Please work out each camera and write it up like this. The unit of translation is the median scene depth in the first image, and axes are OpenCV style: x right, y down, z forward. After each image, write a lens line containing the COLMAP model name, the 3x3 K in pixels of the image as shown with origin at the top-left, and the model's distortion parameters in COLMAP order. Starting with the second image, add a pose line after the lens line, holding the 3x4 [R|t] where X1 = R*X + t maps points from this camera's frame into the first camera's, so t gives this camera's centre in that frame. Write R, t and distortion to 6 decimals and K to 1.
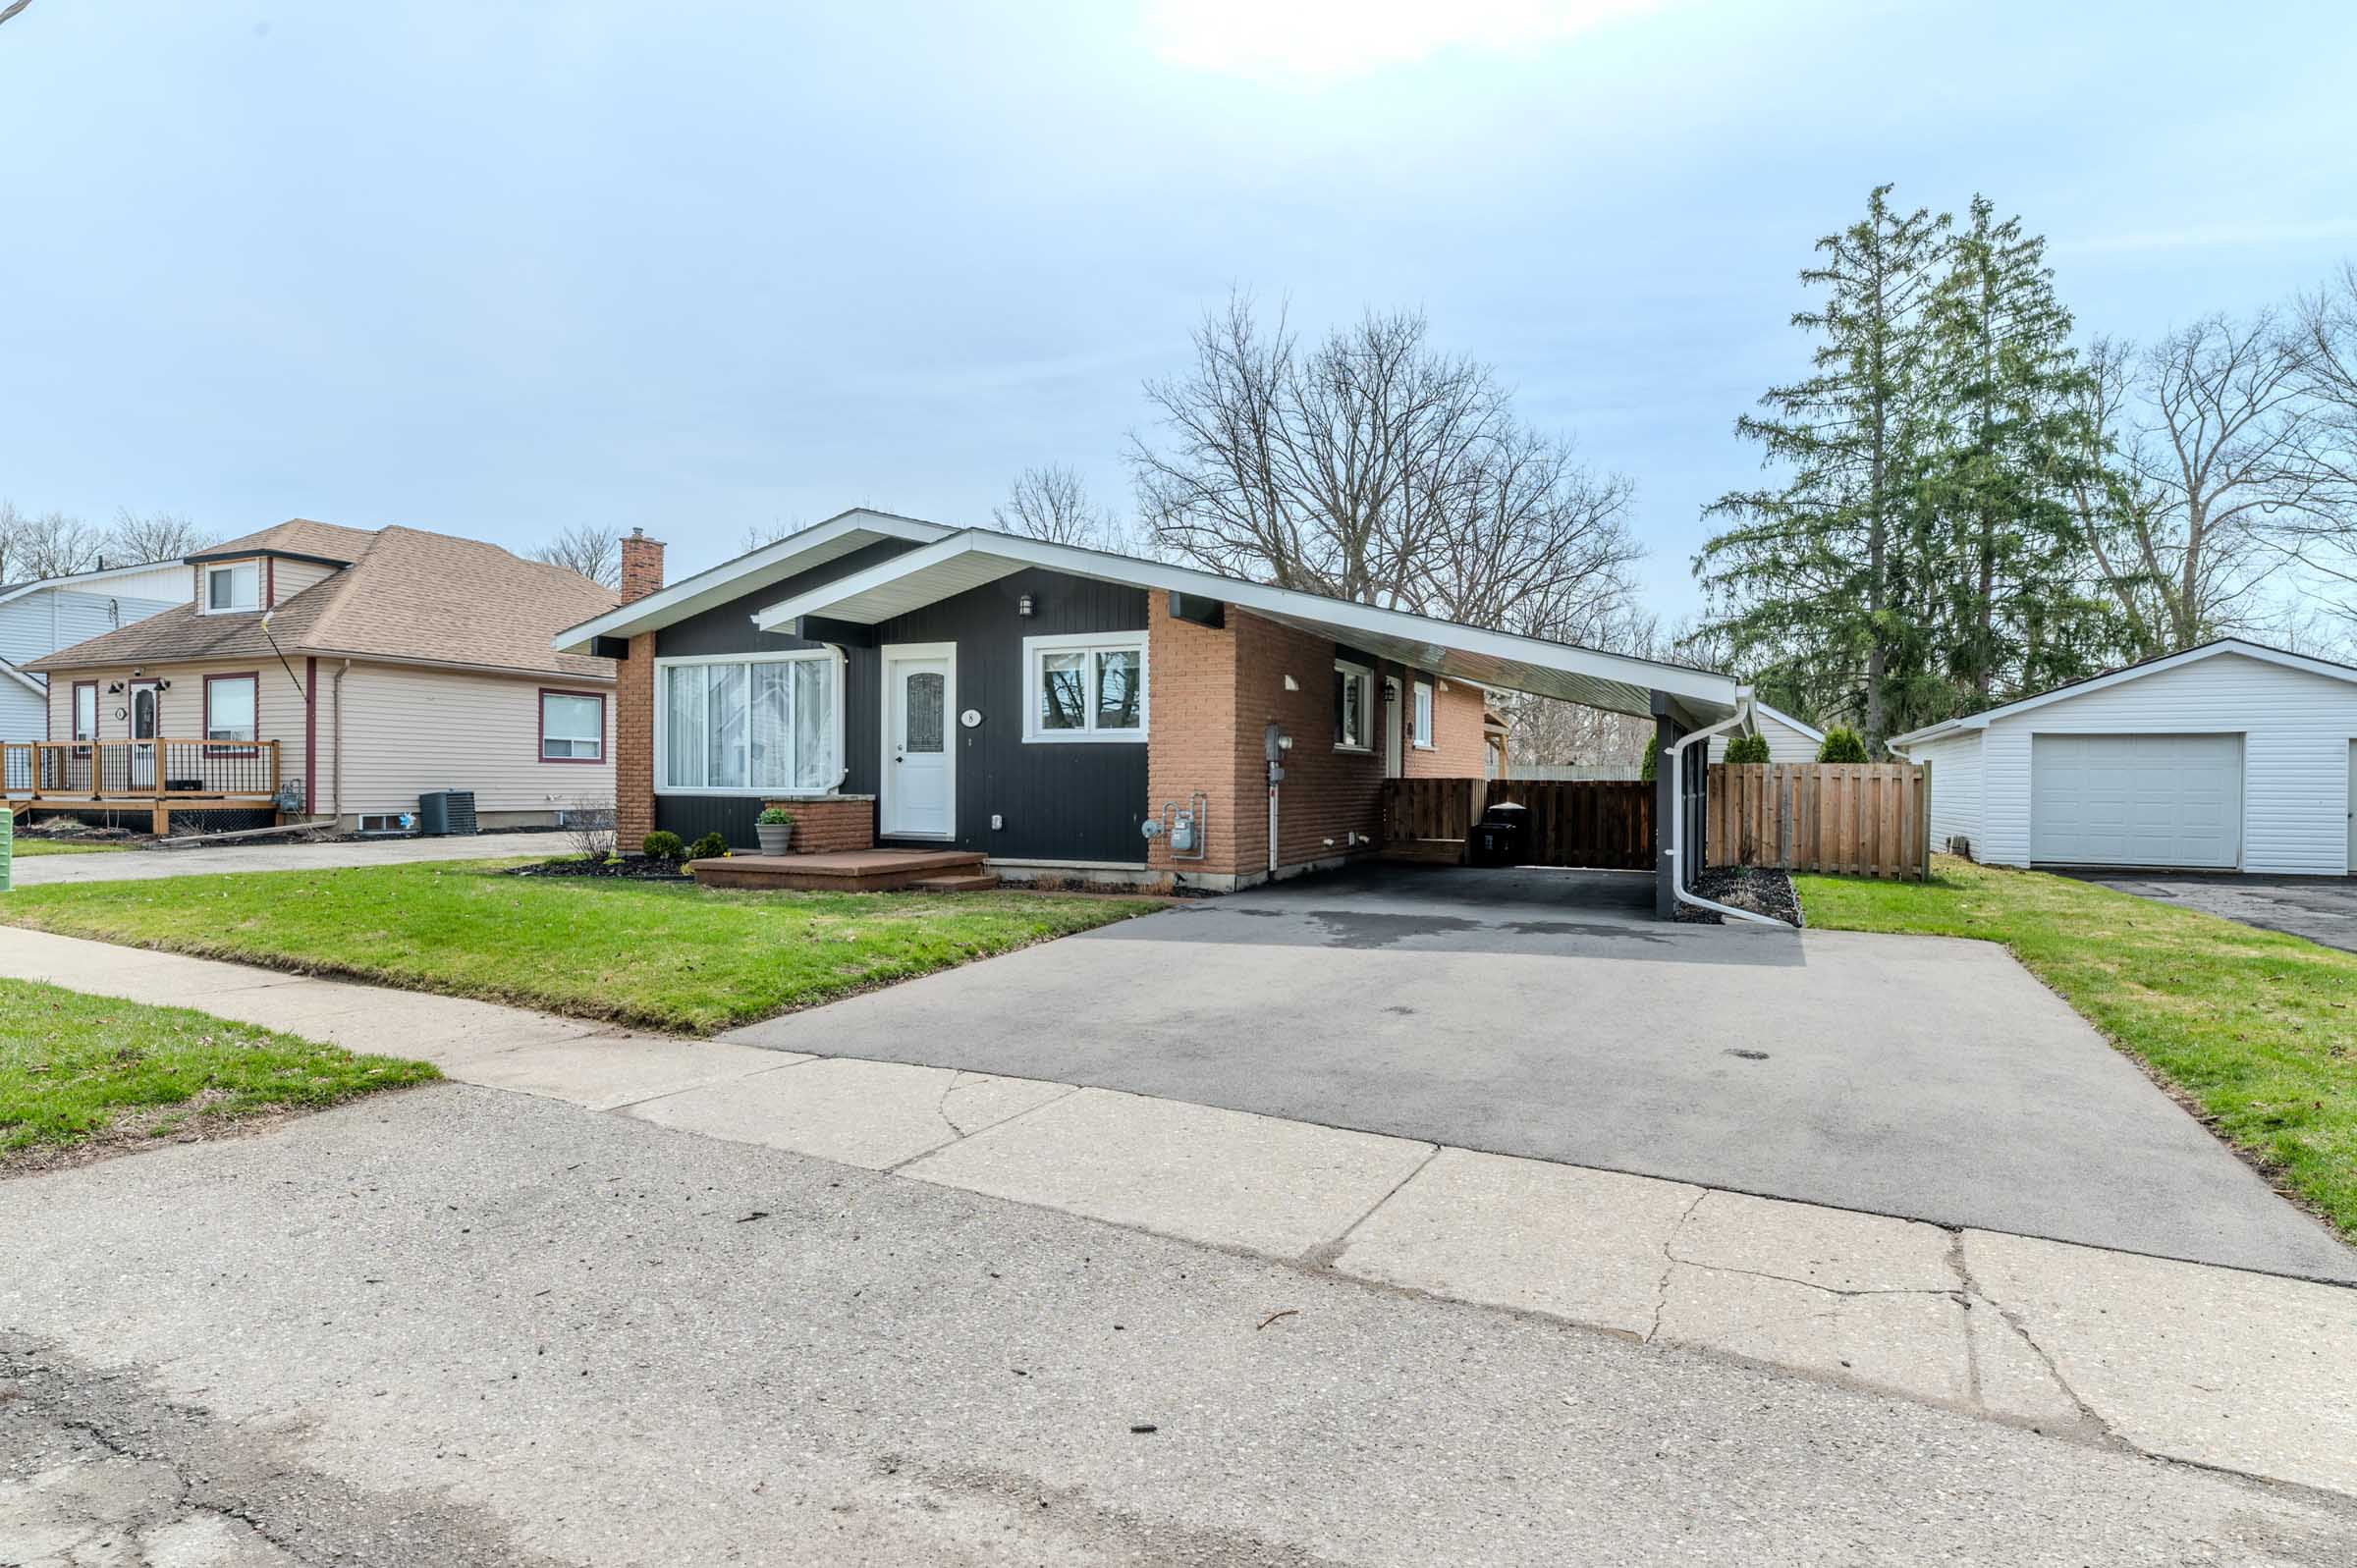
lens RADIAL K [[1216.0, 0, 1176.7], [0, 1216.0, 782.8], [0, 0, 1]] dist [-0.000700, -0.000712]
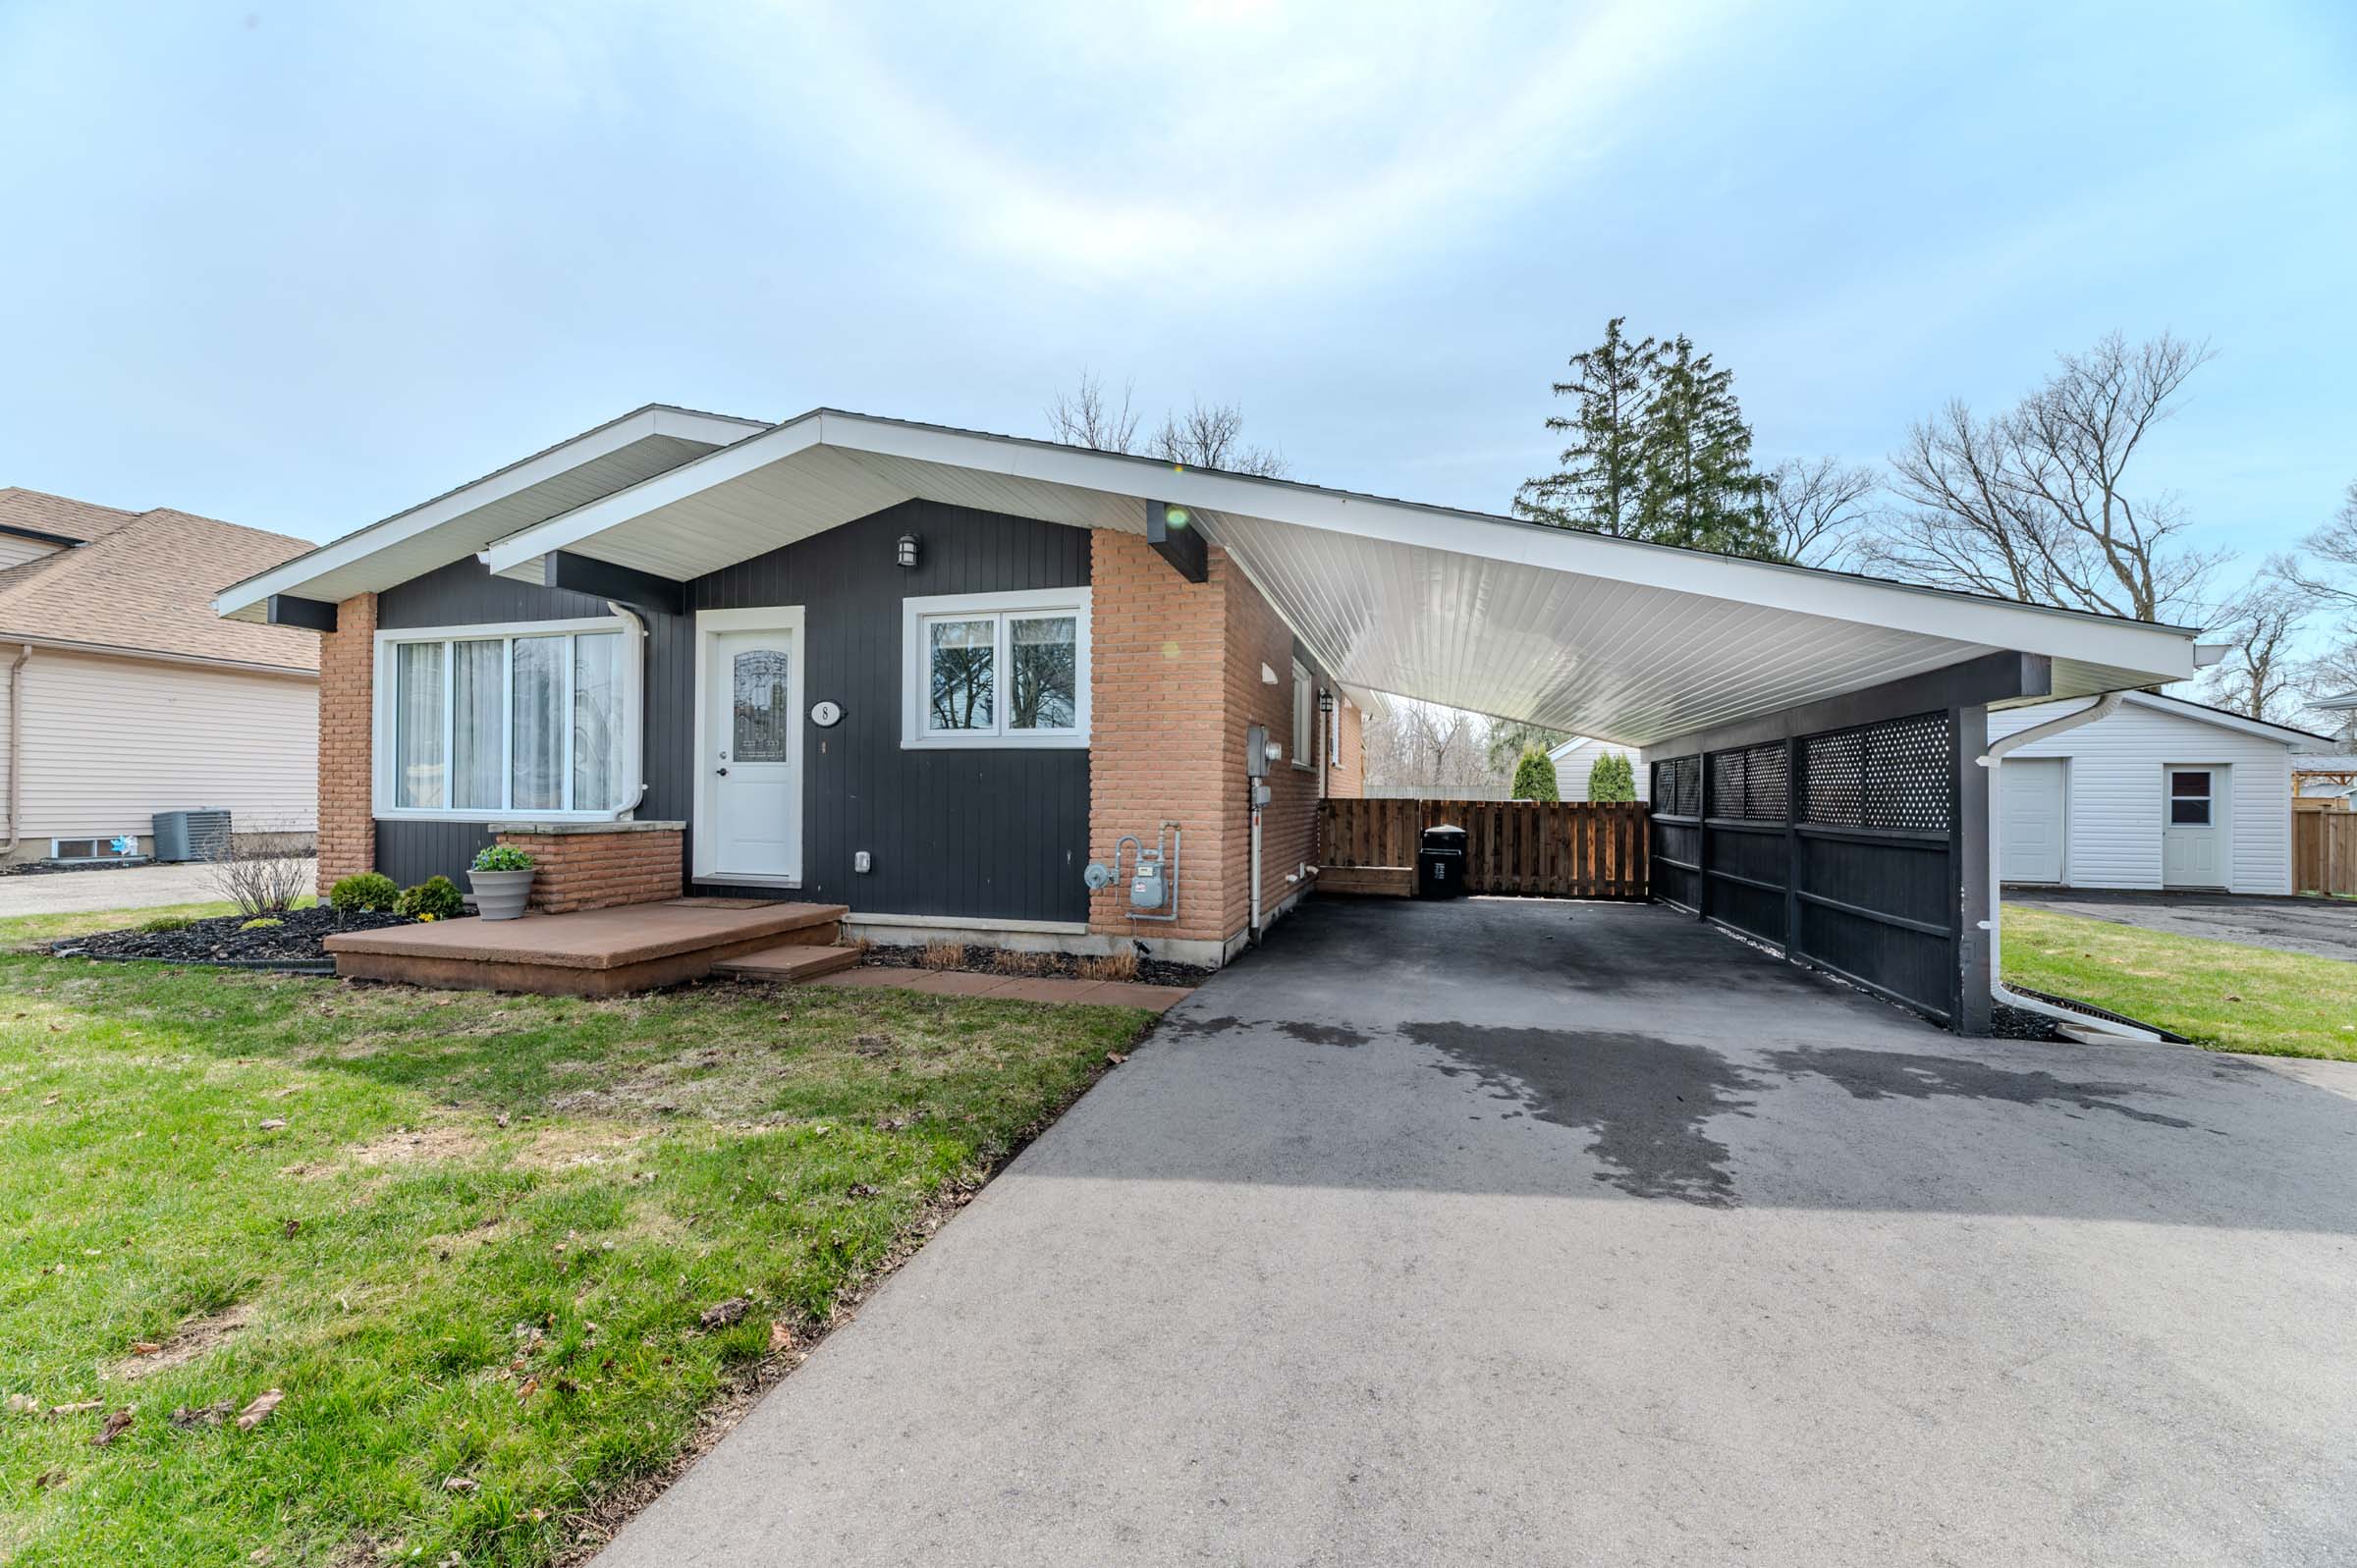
lens RADIAL K [[938.8, 0, 1172.3], [0, 938.8, 793.0], [0, 0, 1]] dist [0.001814, -0.000385]
pose [[0.987132, 0.003166, 0.159873, -0.050079], [-0.002287, 0.999981, -0.005683, -0.003837], [-0.159888, 0.005244, 0.987121, 0.374005]]
